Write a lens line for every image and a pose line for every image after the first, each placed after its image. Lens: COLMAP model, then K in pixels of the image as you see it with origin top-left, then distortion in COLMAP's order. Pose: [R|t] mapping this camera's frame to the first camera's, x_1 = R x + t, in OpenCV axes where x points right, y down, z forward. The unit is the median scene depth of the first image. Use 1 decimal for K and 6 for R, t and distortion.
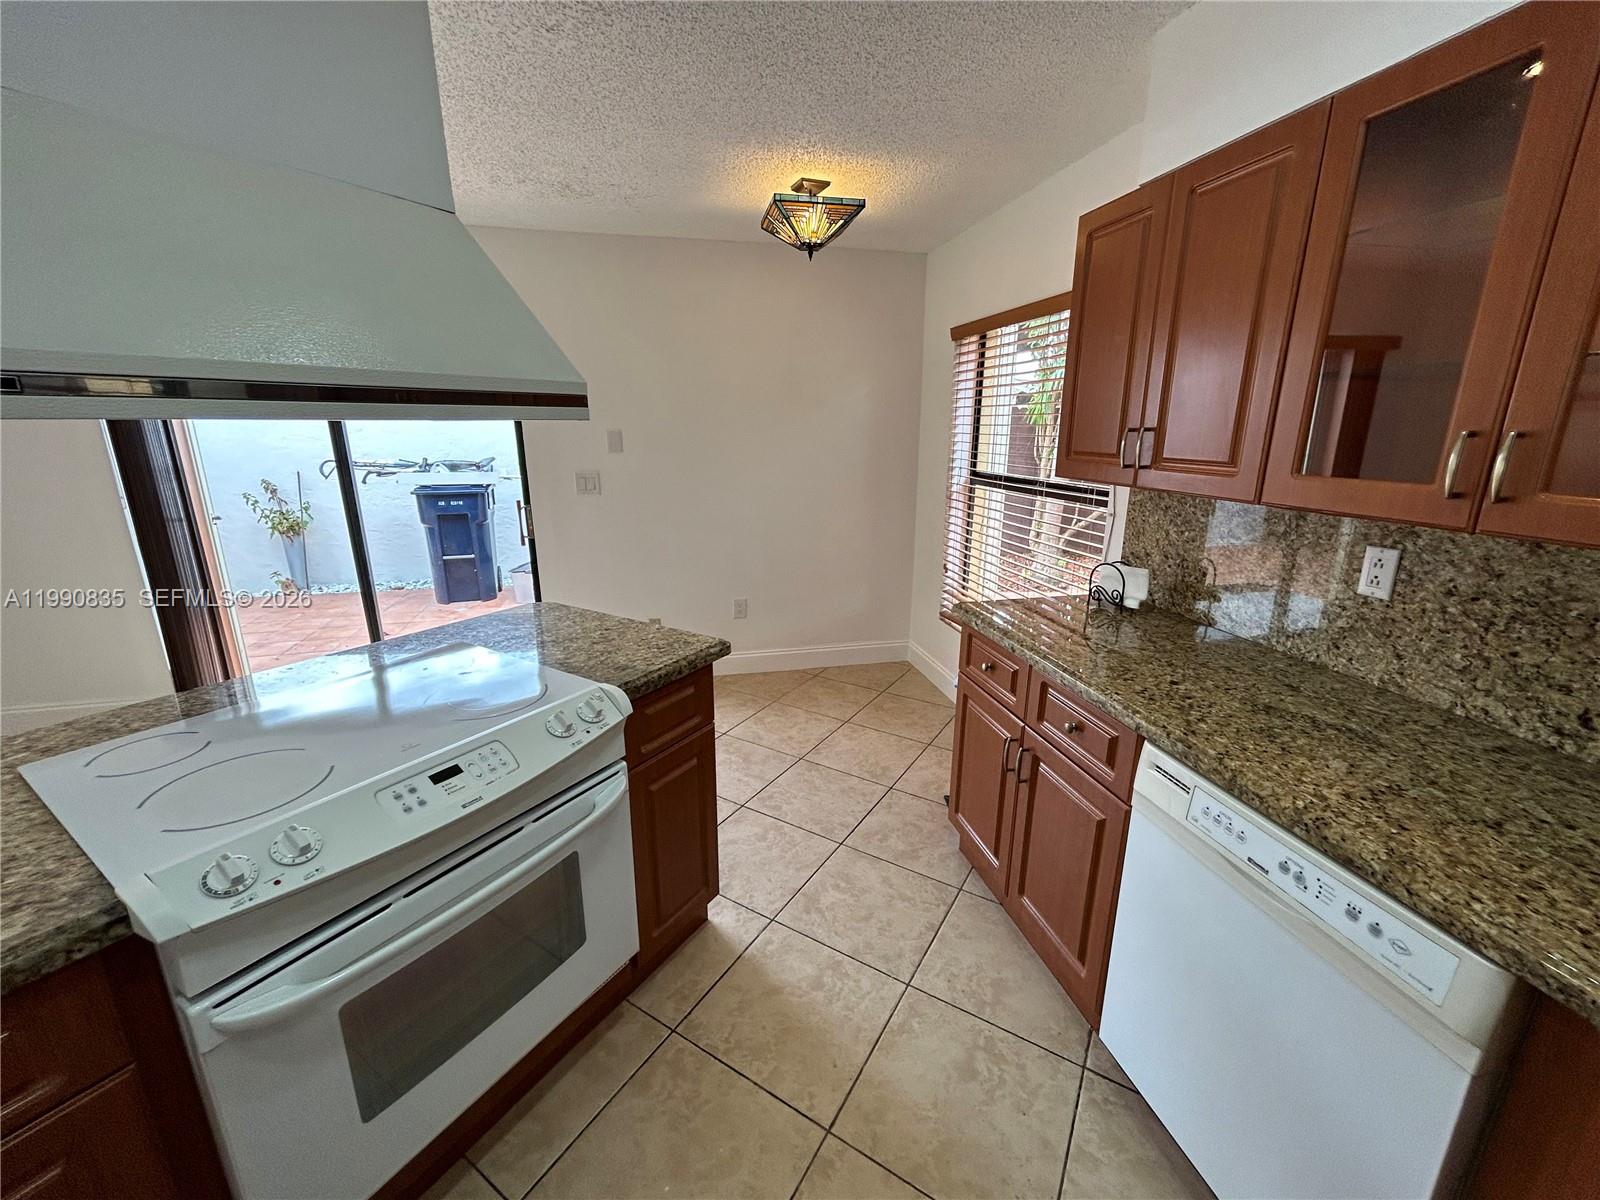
lens RADIAL K [[645.1, 0, 800.6], [0, 645.1, 599.4], [0, 0, 1]] dist [0.001233, -0.000828]
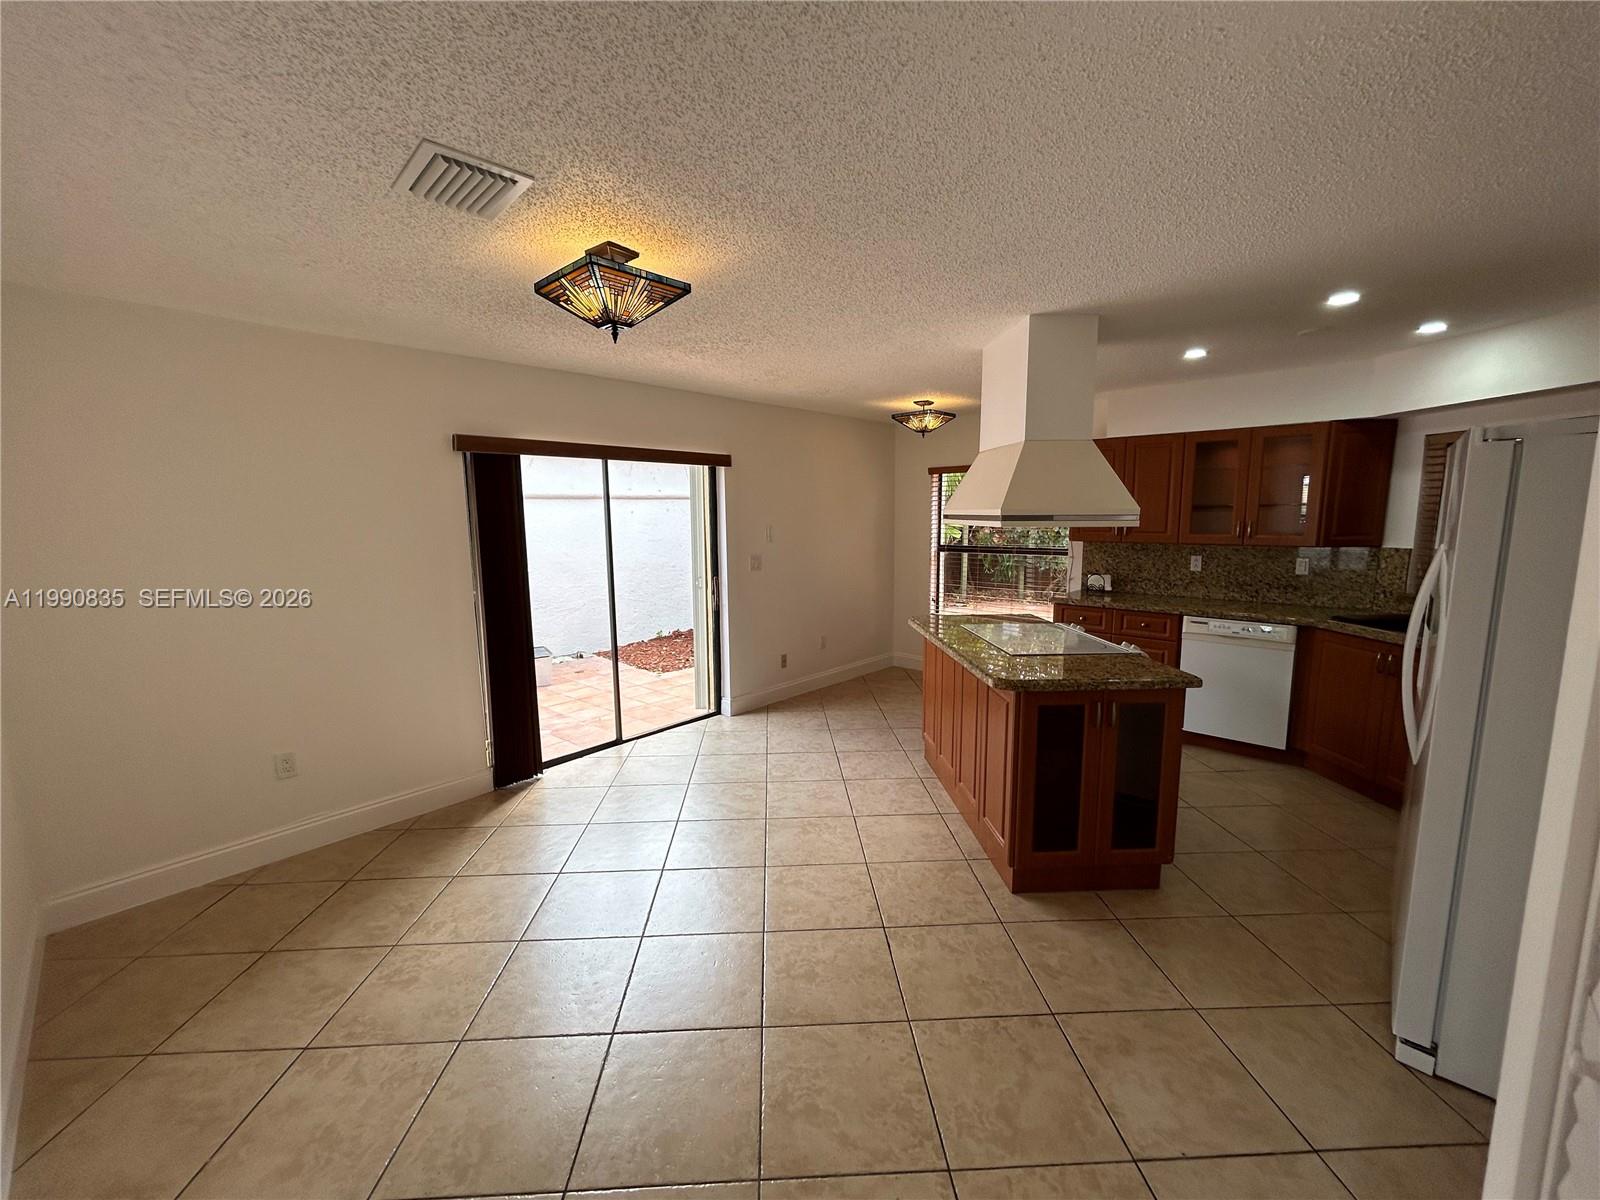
lens RADIAL K [[645.1, 0, 802.4], [0, 645.1, 599.2], [0, 0, 1]] dist [0.001233, -0.000828]
pose [[0.813592, -0.082911, 0.575494, -2.250741], [0.159387, 0.983669, -0.083613, 0.079415], [-0.559163, 0.159753, 0.813520, -0.450610]]
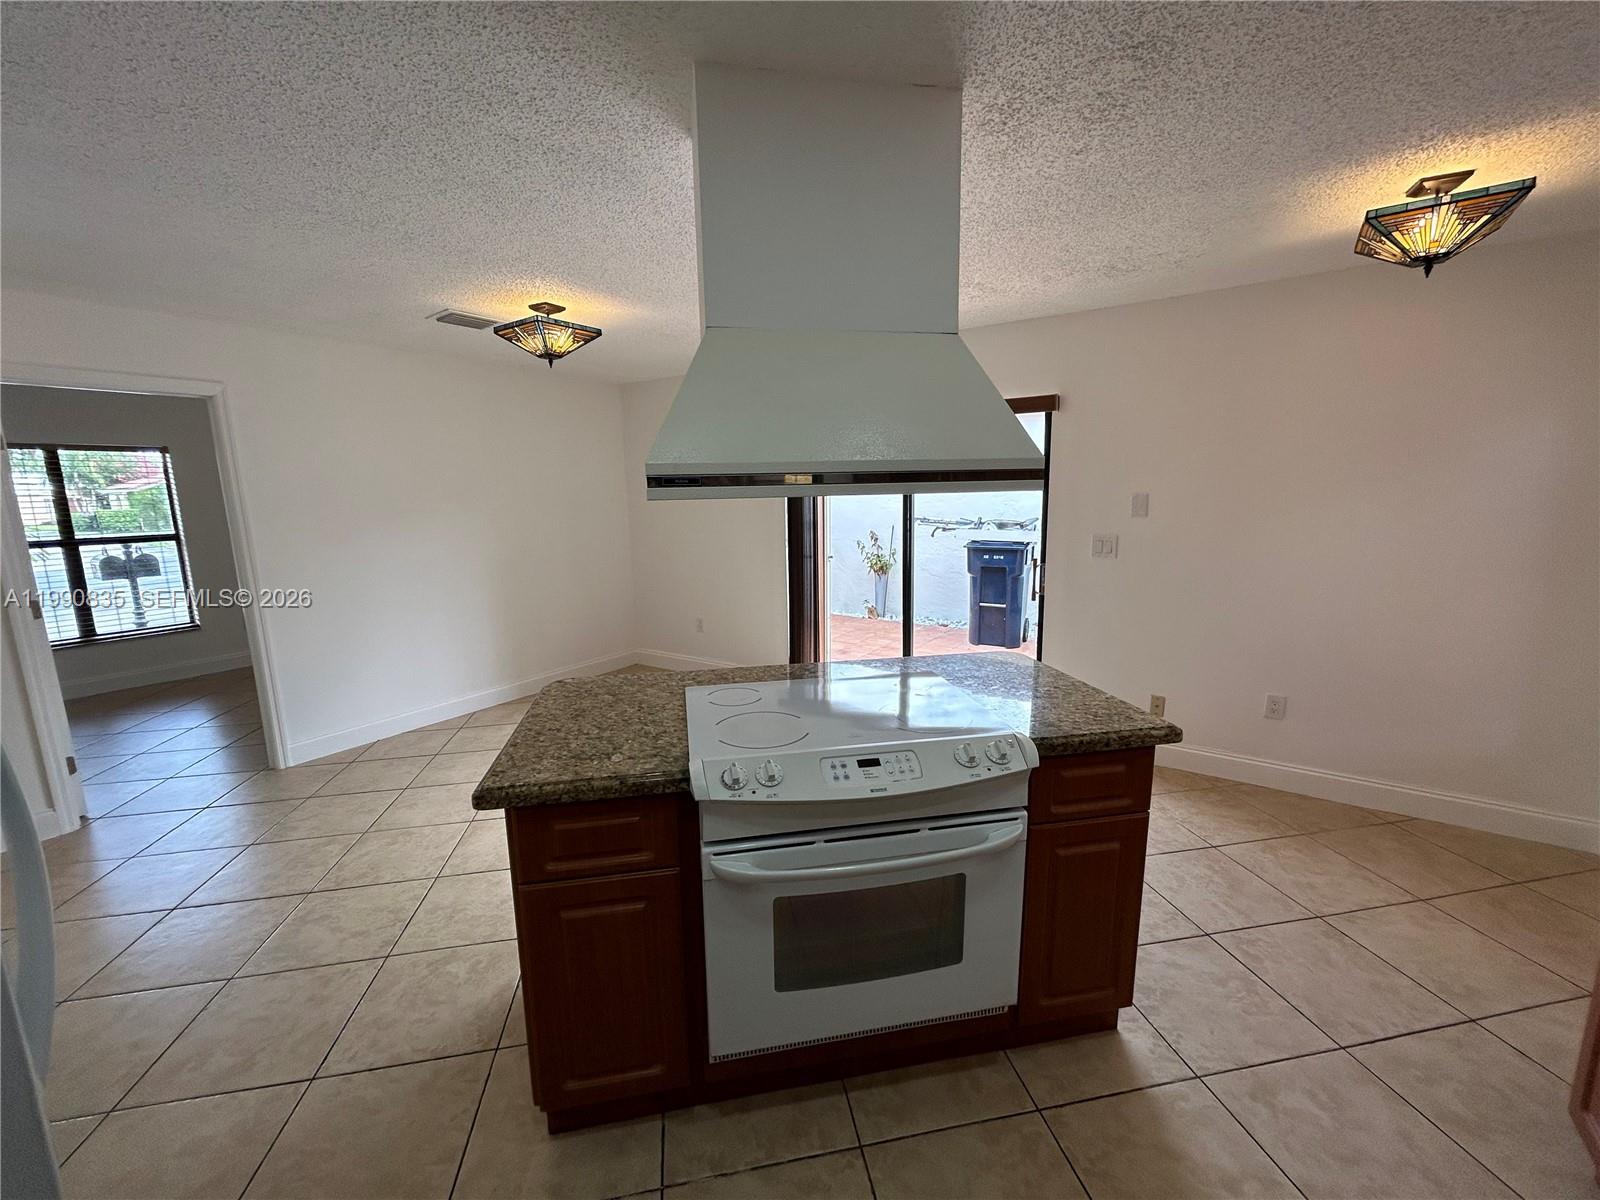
lens RADIAL K [[645.1, 0, 794.9], [0, 645.1, 598.3], [0, 0, 1]] dist [0.001233, -0.000828]
pose [[0.674507, 0.109563, -0.730093, 0.176272], [-0.175047, 0.984461, -0.013985, -0.006957], [0.717216, 0.137234, 0.683204, -0.024411]]
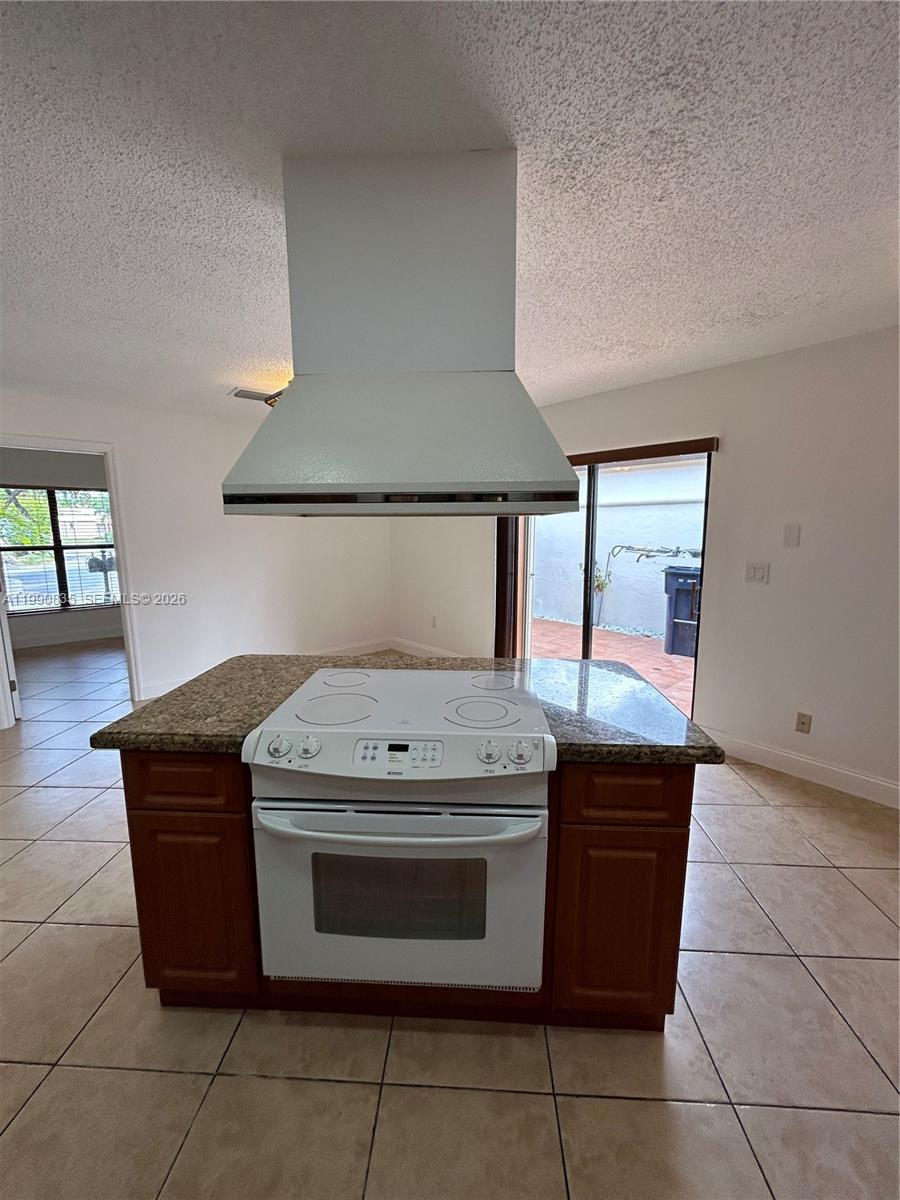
lens RADIAL K [[483.9, 0, 449.7], [0, 483.9, 598.7], [0, 0, 1]] dist [0.001233, -0.000828]
pose [[0.481399, 0.129005, -0.866956, 0.286385], [-0.225893, 0.973957, 0.019494, -0.073928], [0.846892, 0.186455, 0.498004, 0.329480]]
